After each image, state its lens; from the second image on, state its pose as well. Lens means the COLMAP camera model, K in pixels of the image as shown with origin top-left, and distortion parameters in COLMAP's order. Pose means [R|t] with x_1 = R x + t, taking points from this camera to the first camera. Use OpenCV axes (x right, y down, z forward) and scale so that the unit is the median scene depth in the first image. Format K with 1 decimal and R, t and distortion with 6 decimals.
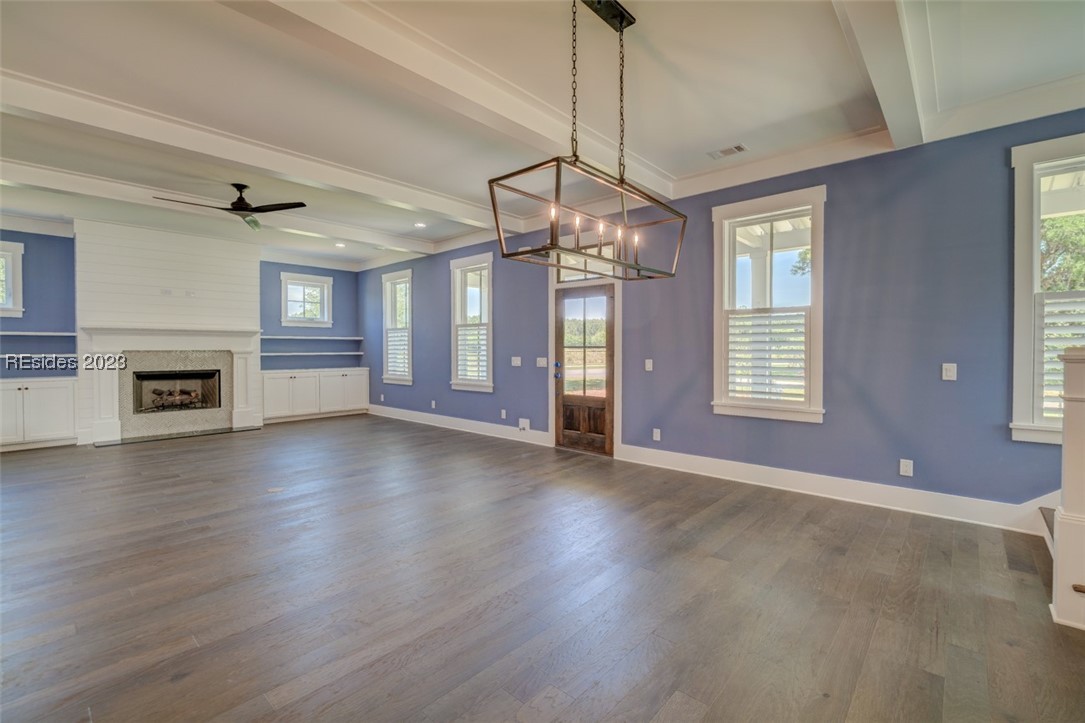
lens RADIAL K [[475.3, 0, 550.1], [0, 475.3, 358.8], [0, 0, 1]] dist [-0.021661, 0.004869]
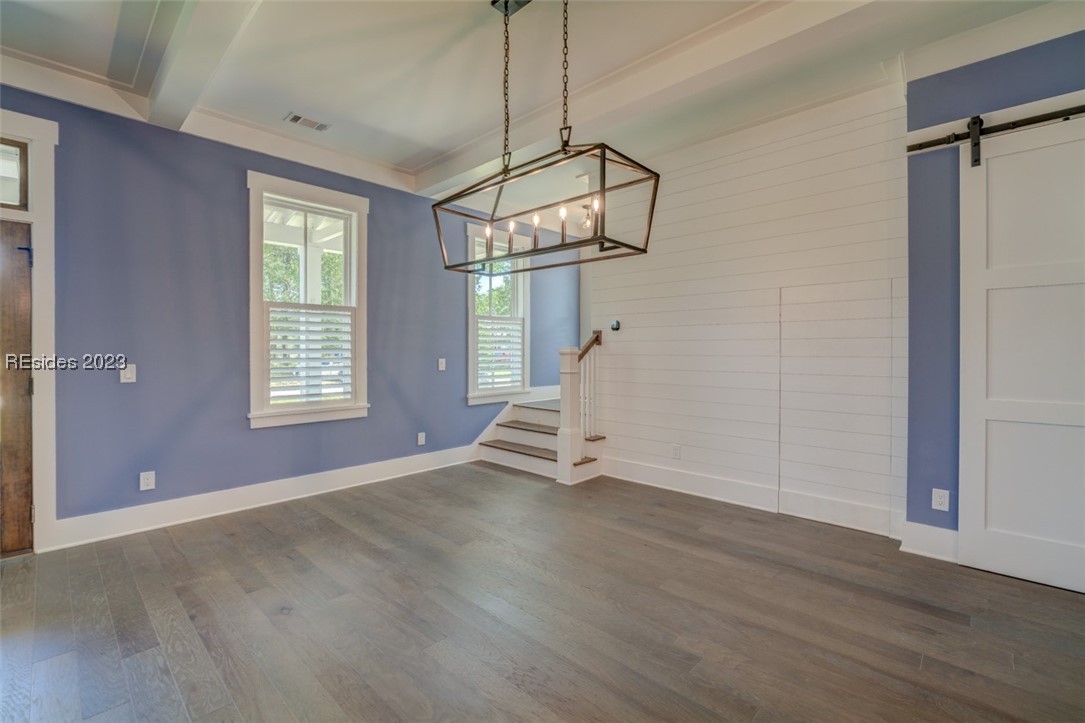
lens RADIAL K [[475.3, 0, 540.9], [0, 475.3, 354.9], [0, 0, 1]] dist [-0.021661, 0.004869]
pose [[0.025757, -0.009696, 0.999621, -0.308609], [0.020463, 0.999749, 0.009170, -0.004231], [-0.999459, 0.020219, 0.025949, 0.347645]]
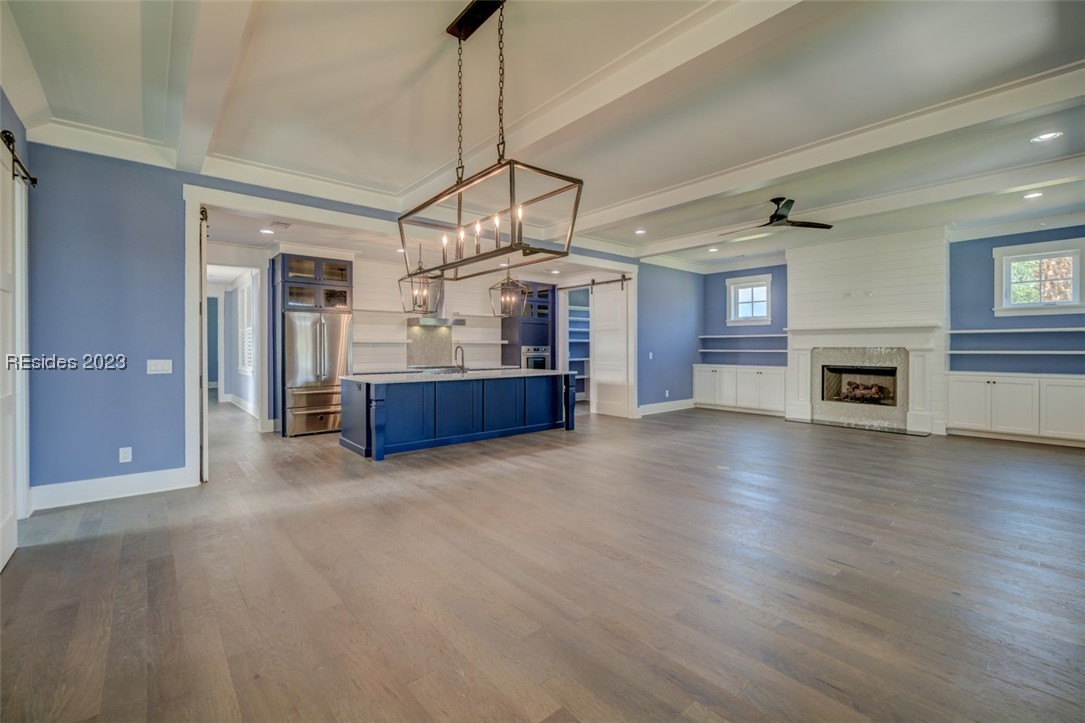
lens RADIAL K [[475.3, 0, 534.6], [0, 475.3, 348.1], [0, 0, 1]] dist [-0.021661, 0.004869]
pose [[-0.144369, 0.003757, -0.989517, 0.415533], [-0.019779, 0.999782, 0.006682, -0.009249], [0.989326, 0.020536, -0.144264, 0.473193]]
